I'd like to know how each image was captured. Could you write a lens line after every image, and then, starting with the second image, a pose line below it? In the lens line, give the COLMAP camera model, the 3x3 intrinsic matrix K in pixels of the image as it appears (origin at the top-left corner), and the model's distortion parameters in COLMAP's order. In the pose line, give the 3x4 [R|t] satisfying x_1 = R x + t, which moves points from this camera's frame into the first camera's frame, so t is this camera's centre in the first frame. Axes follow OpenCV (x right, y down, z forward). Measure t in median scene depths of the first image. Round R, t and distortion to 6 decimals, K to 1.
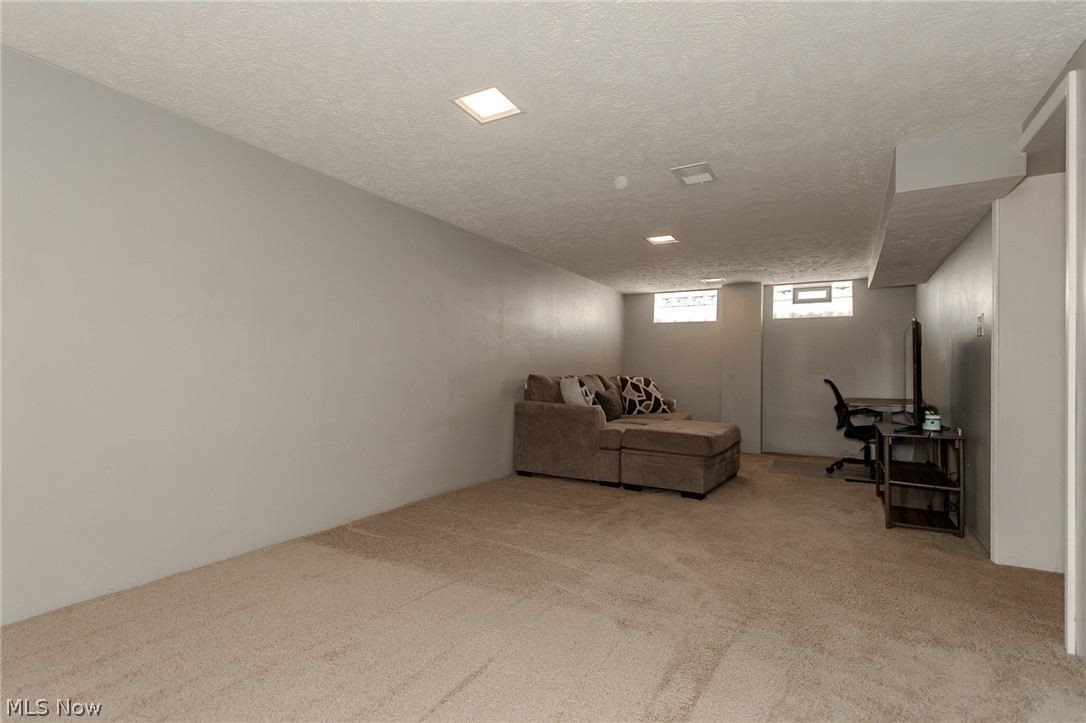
lens RADIAL K [[526.5, 0, 547.1], [0, 526.5, 365.6], [0, 0, 1]] dist [0.003477, -0.001043]
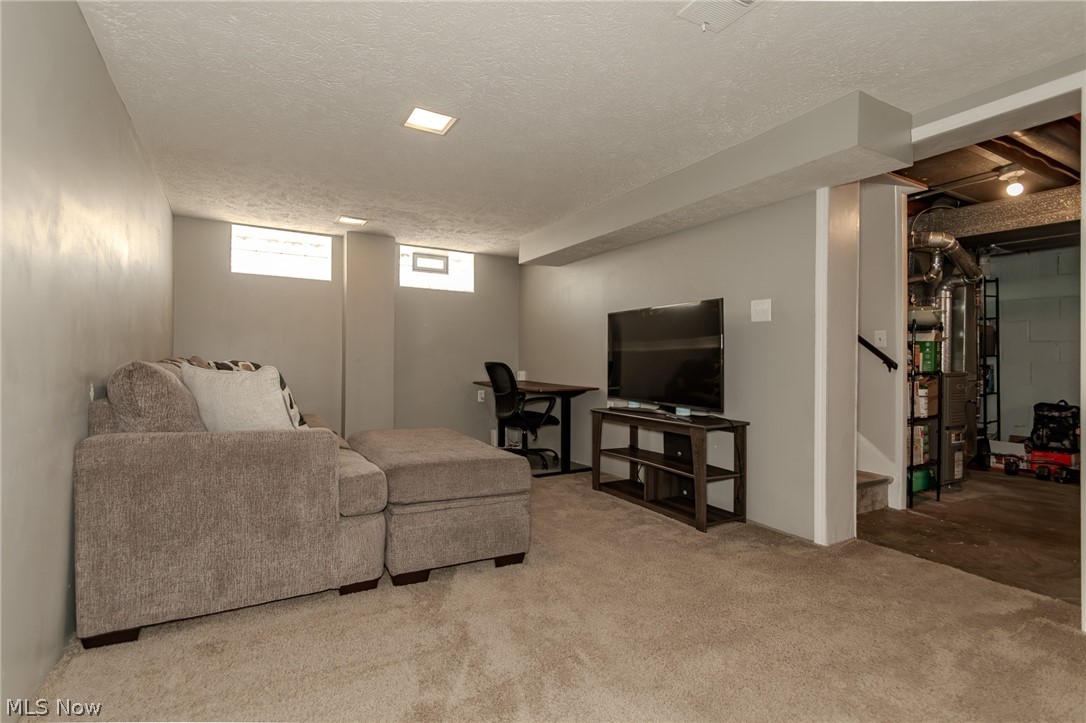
lens RADIAL K [[526.5, 0, 546.1], [0, 526.5, 356.6], [0, 0, 1]] dist [0.003477, -0.001043]
pose [[0.540302, -0.002747, 0.841467, -0.187091], [-0.018810, 0.999705, 0.015342, 0.003061], [-0.841261, -0.024117, 0.540091, 0.567789]]
